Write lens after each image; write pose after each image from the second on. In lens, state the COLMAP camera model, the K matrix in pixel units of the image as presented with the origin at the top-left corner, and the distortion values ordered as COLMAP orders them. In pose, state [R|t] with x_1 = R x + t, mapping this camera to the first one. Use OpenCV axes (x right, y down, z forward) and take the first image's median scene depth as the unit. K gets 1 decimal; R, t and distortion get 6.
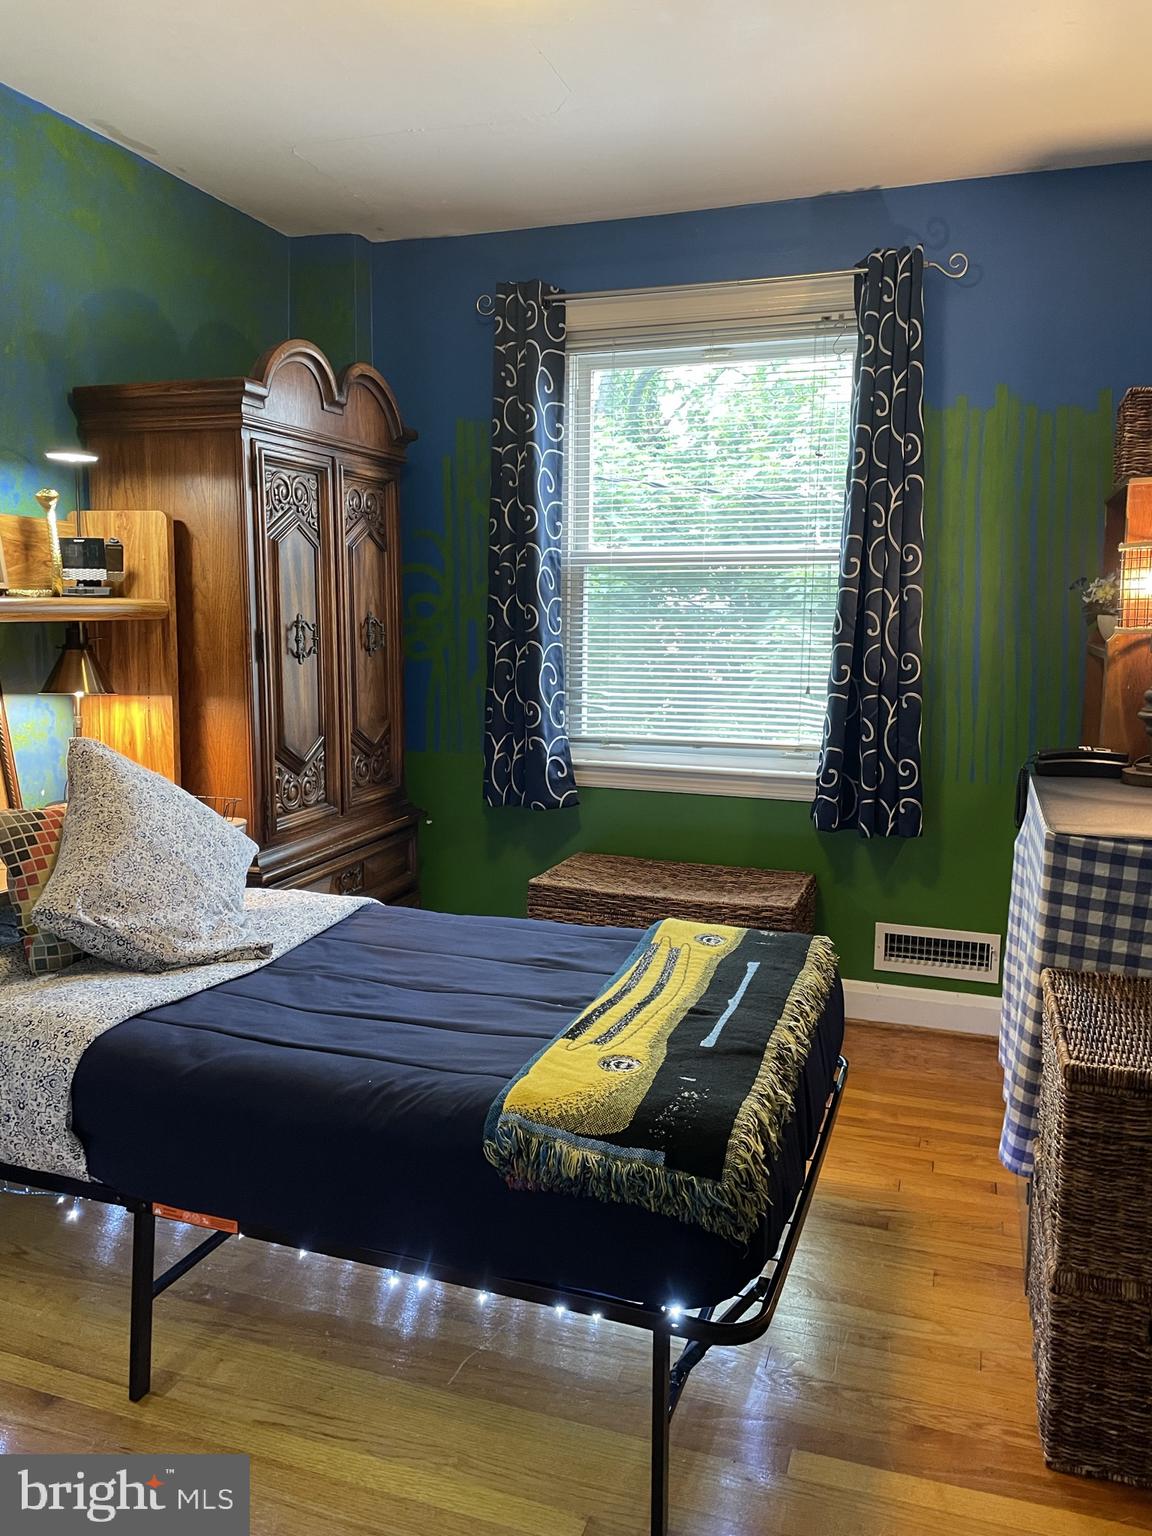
lens RADIAL K [[1160.0, 0, 566.0], [0, 1160.0, 752.7], [0, 0, 1]] dist [0.095256, -0.121453]
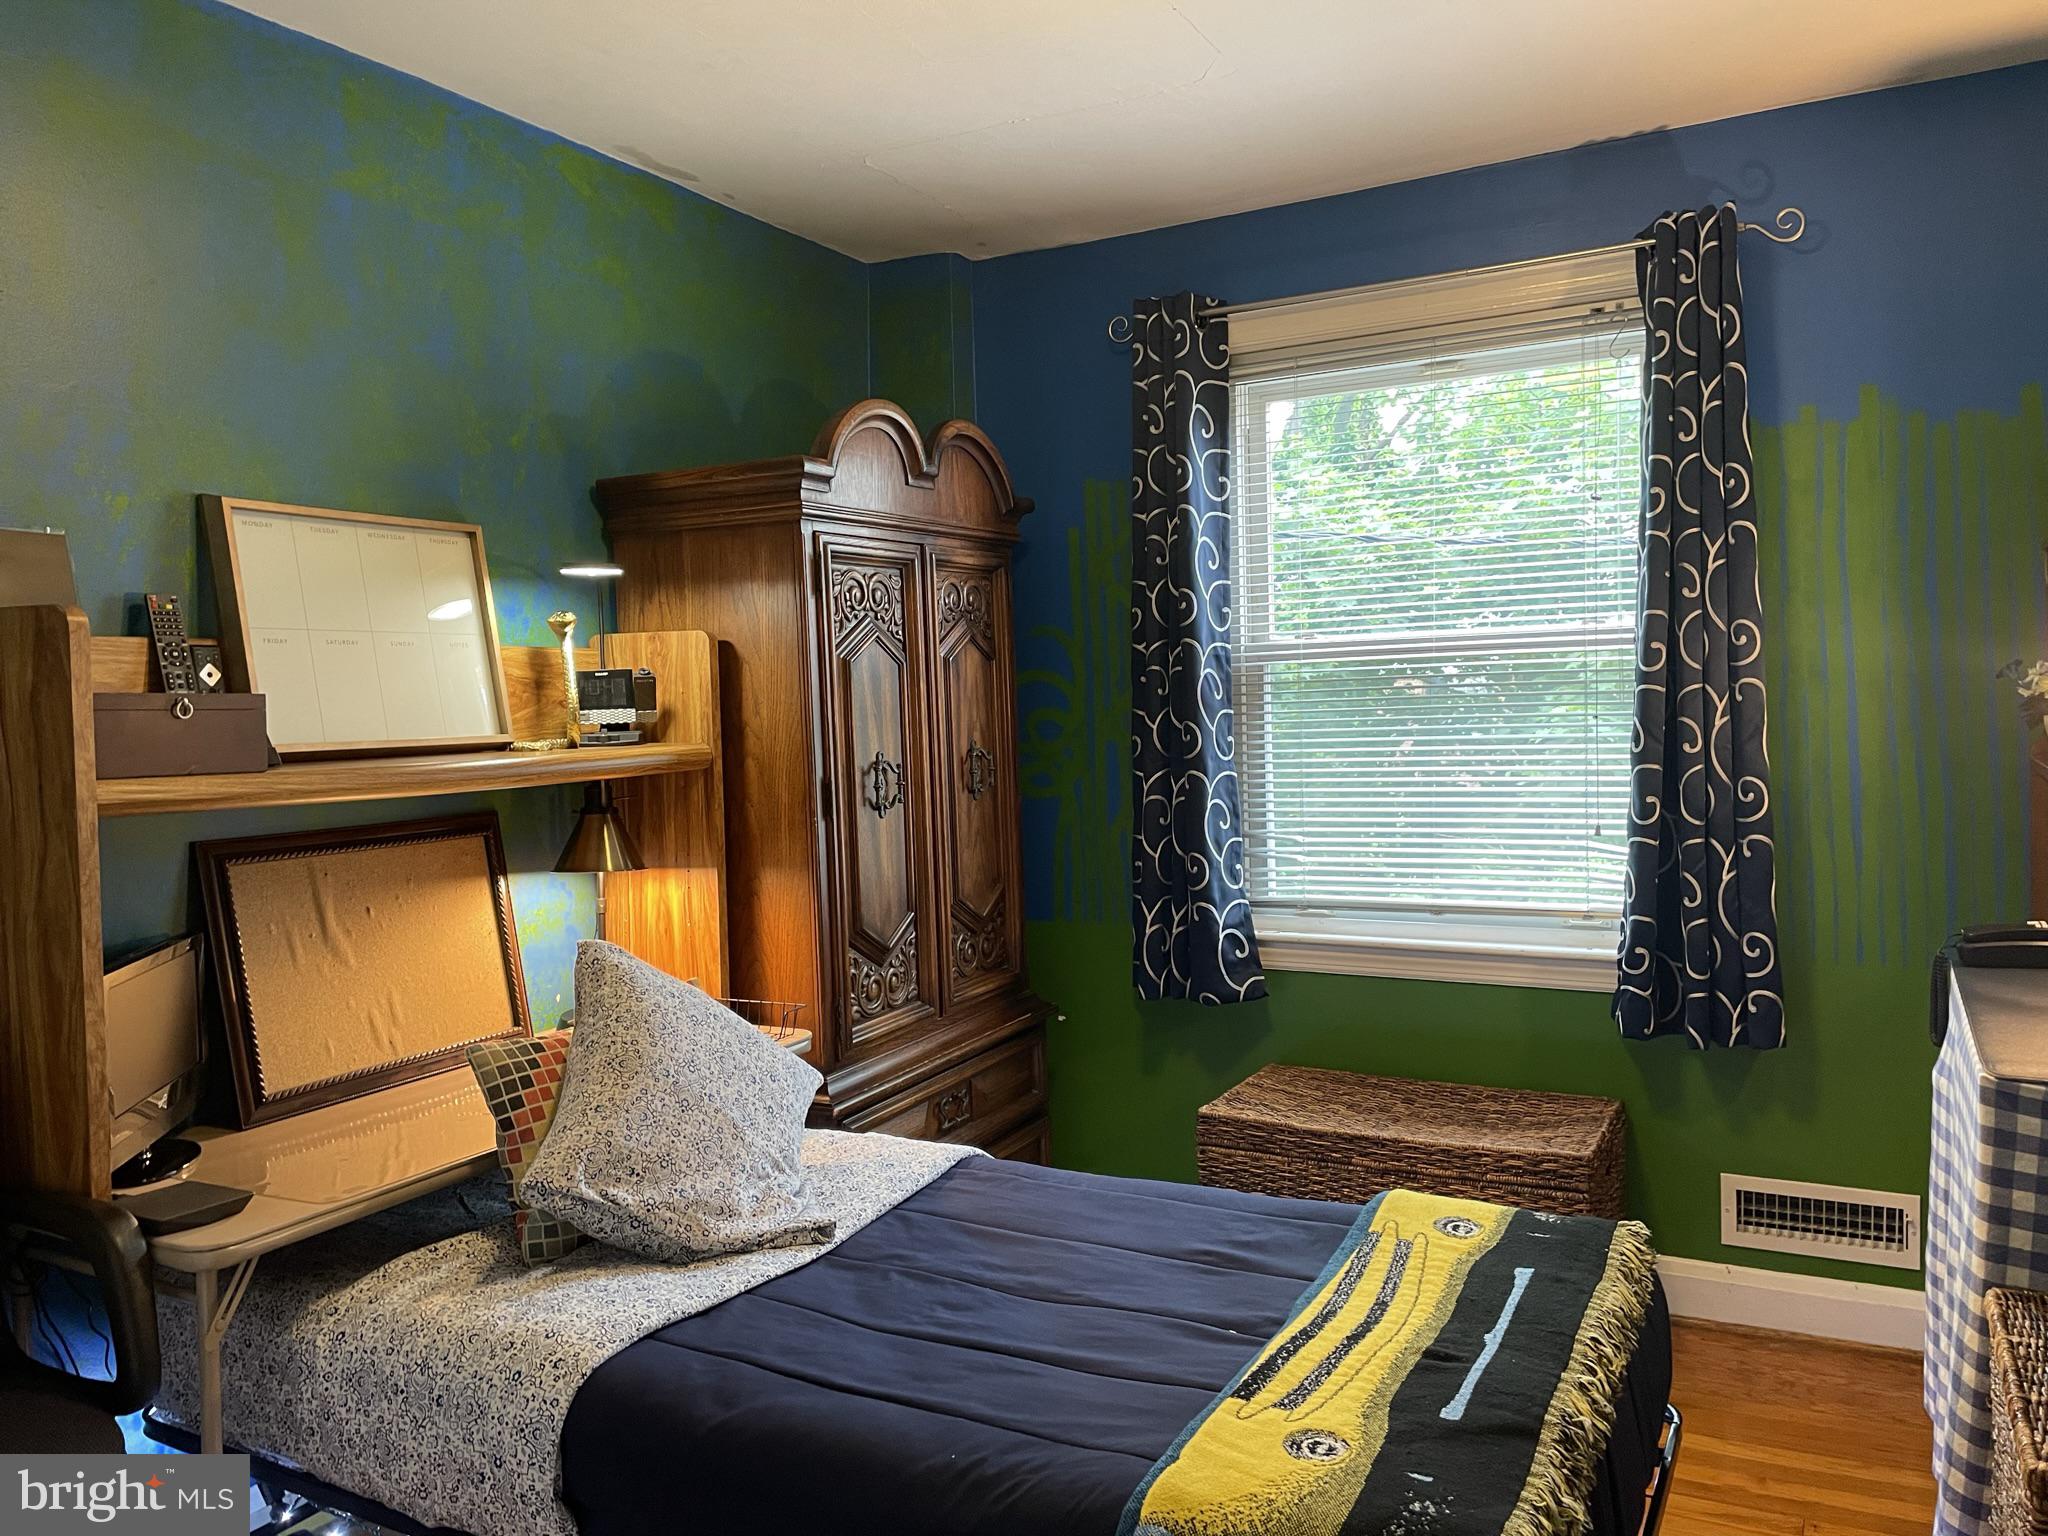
lens RADIAL K [[1546.7, 0, 1014.6], [0, 1546.7, 767.4], [0, 0, 1]] dist [0.095256, -0.121453]
pose [[0.986741, -0.032234, -0.159072, 0.018164], [0.020317, 0.996902, -0.075980, -0.033862], [0.161028, 0.071740, 0.984339, 0.031527]]
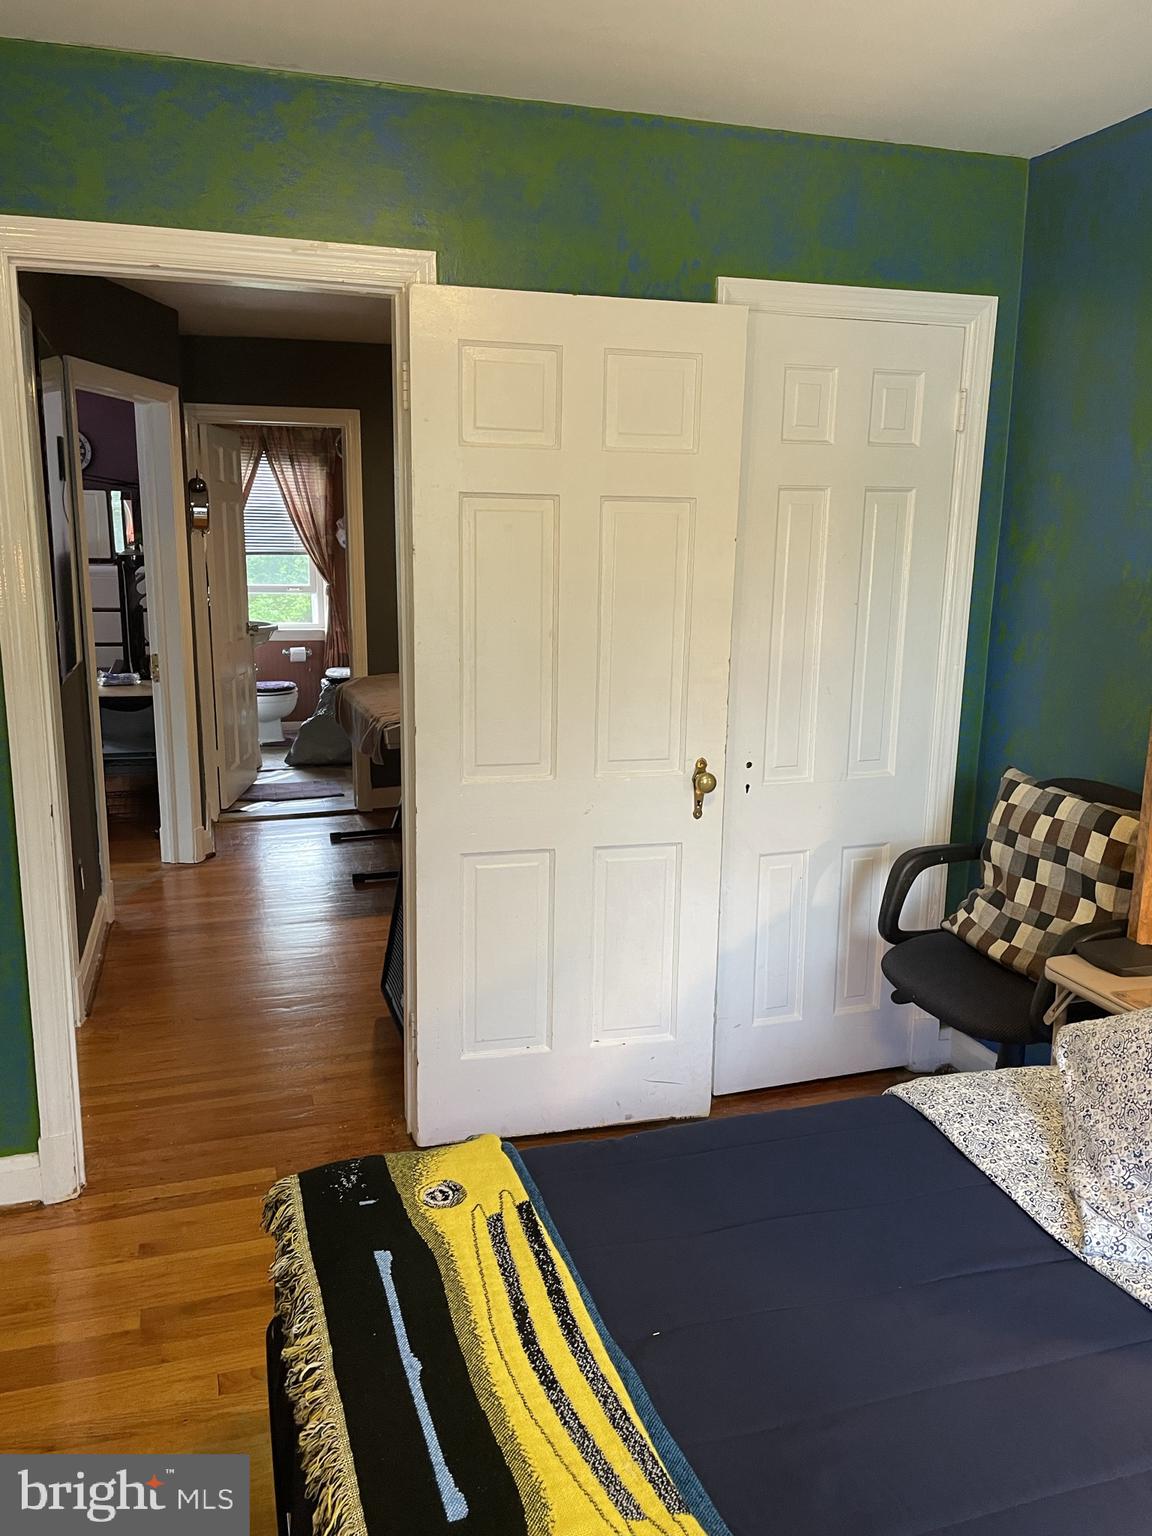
lens RADIAL K [[1160.0, 0, 576.2], [0, 1160.0, 771.7], [0, 0, 1]] dist [0.095256, -0.121453]
pose [[-0.795026, 0.096646, -0.598827, 0.297932], [-0.098747, 0.953434, 0.284977, -0.210547], [0.598484, 0.285696, -0.748461, 0.992121]]
